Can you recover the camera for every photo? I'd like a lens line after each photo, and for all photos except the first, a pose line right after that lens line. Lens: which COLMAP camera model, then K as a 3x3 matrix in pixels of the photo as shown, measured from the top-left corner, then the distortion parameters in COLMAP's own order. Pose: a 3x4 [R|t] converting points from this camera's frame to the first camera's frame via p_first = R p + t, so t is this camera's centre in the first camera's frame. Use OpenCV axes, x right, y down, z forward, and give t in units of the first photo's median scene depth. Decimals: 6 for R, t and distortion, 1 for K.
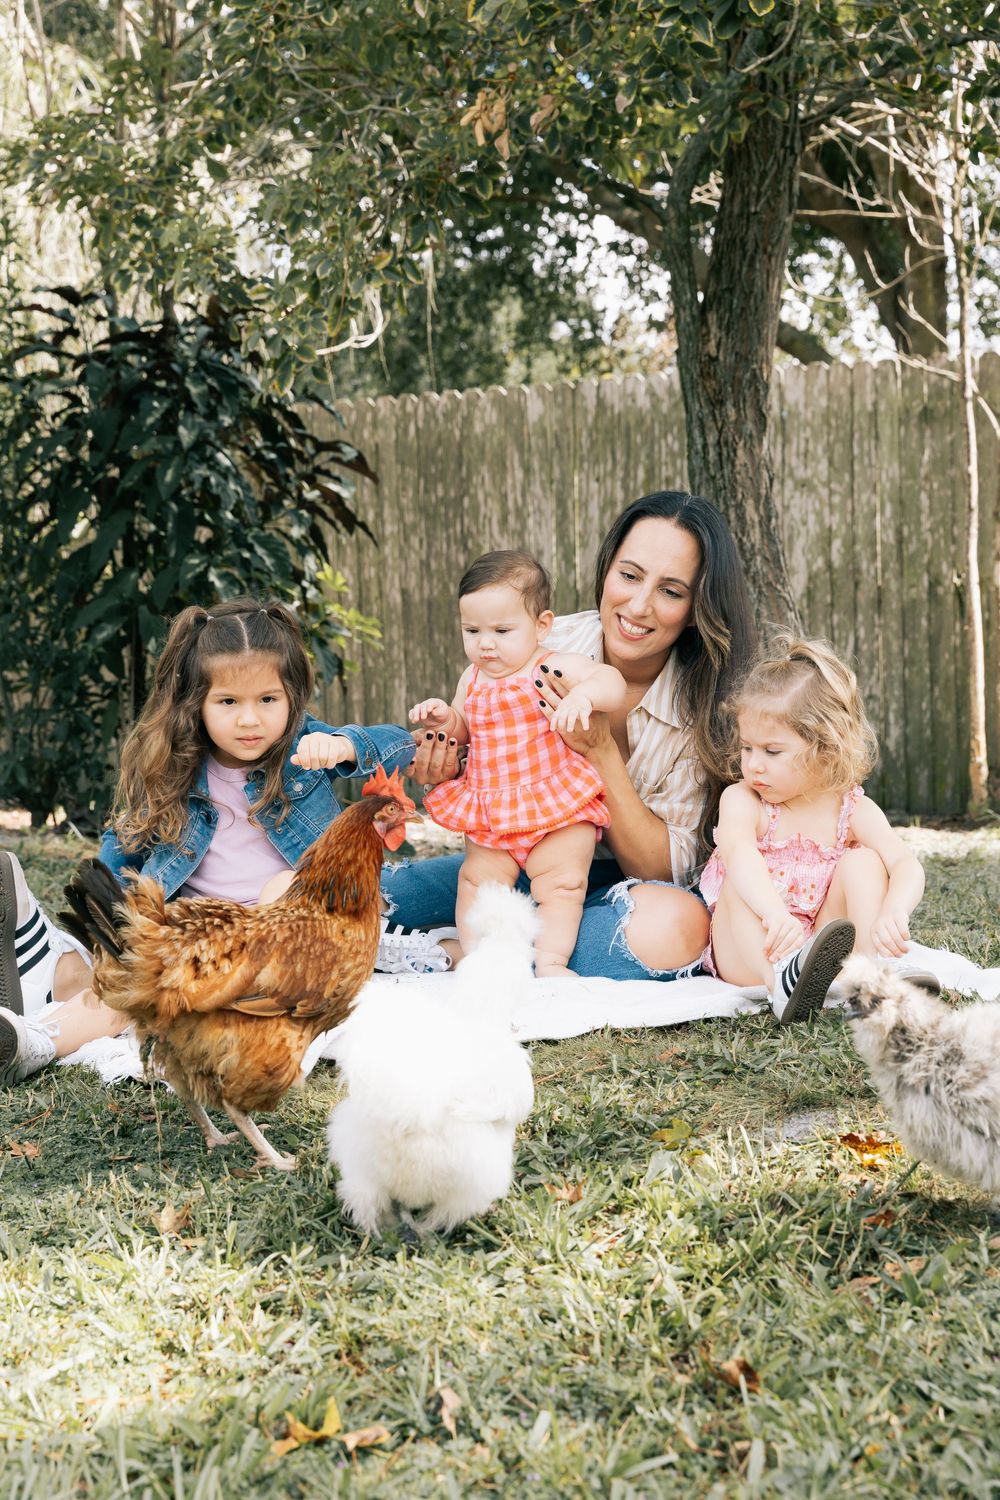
lens RADIAL K [[2783.6, 0, 495.8], [0, 2783.6, 750.1], [0, 0, 1]] dist [0.092070, 0.000000]
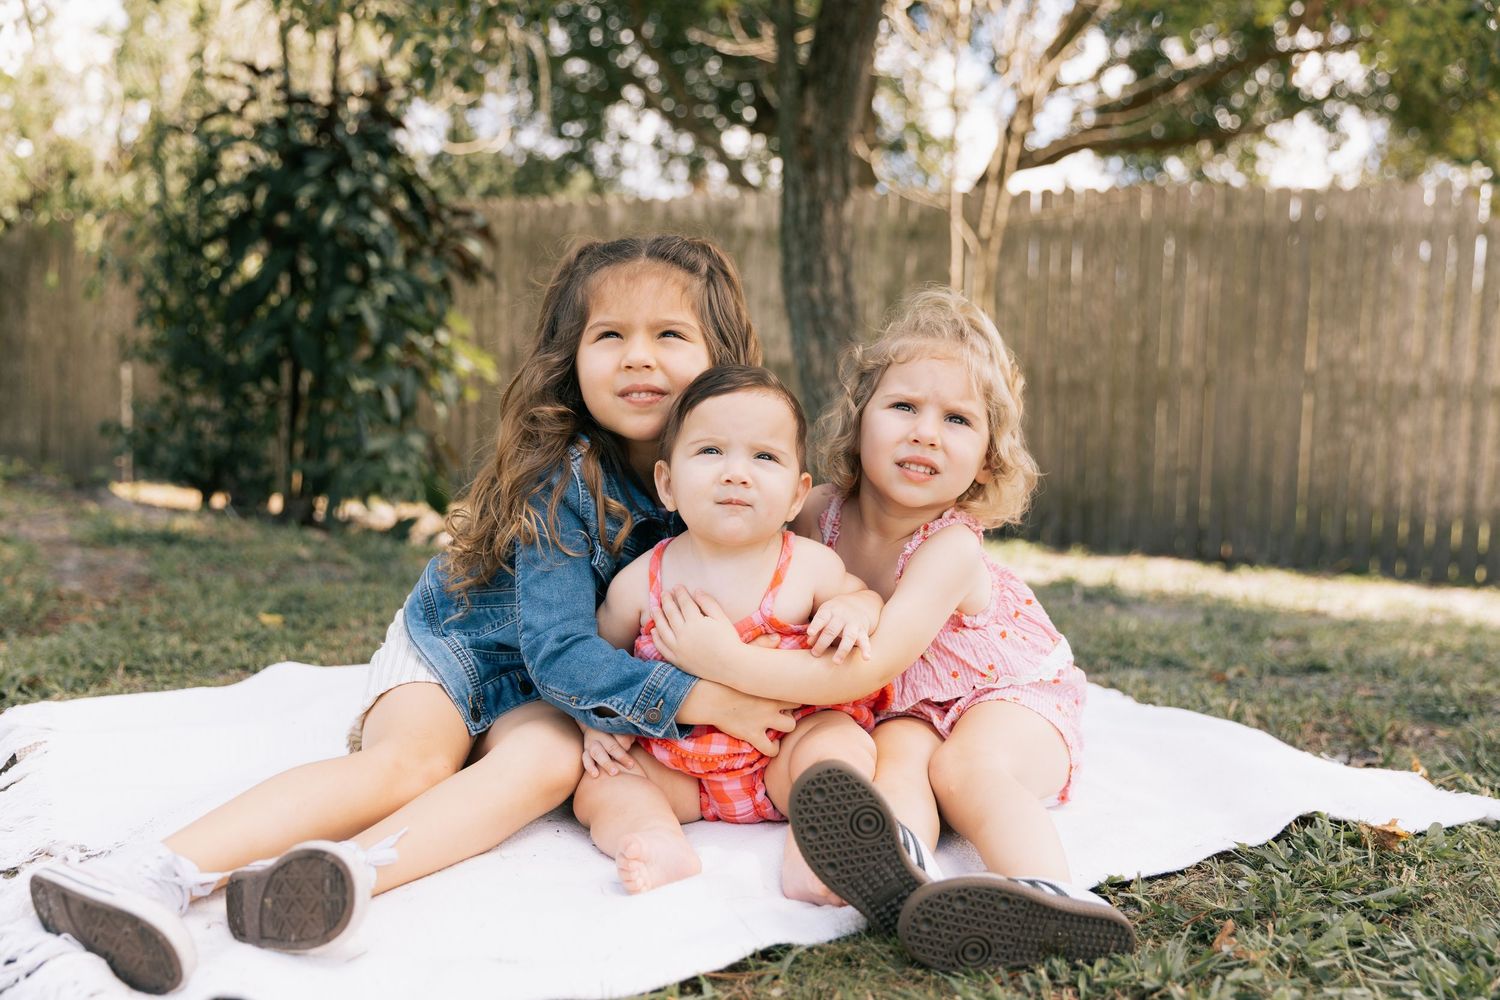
lens RADIAL K [[1626.5, 0, 751.5], [0, 1626.5, 495.5], [0, 0, 1]] dist [0.001960, 0.000000]
pose [[0.990141, 0.053981, 0.129255, -0.019212], [-0.054820, 0.998492, 0.002938, 0.007495], [-0.128902, -0.009995, 0.991607, 0.269242]]
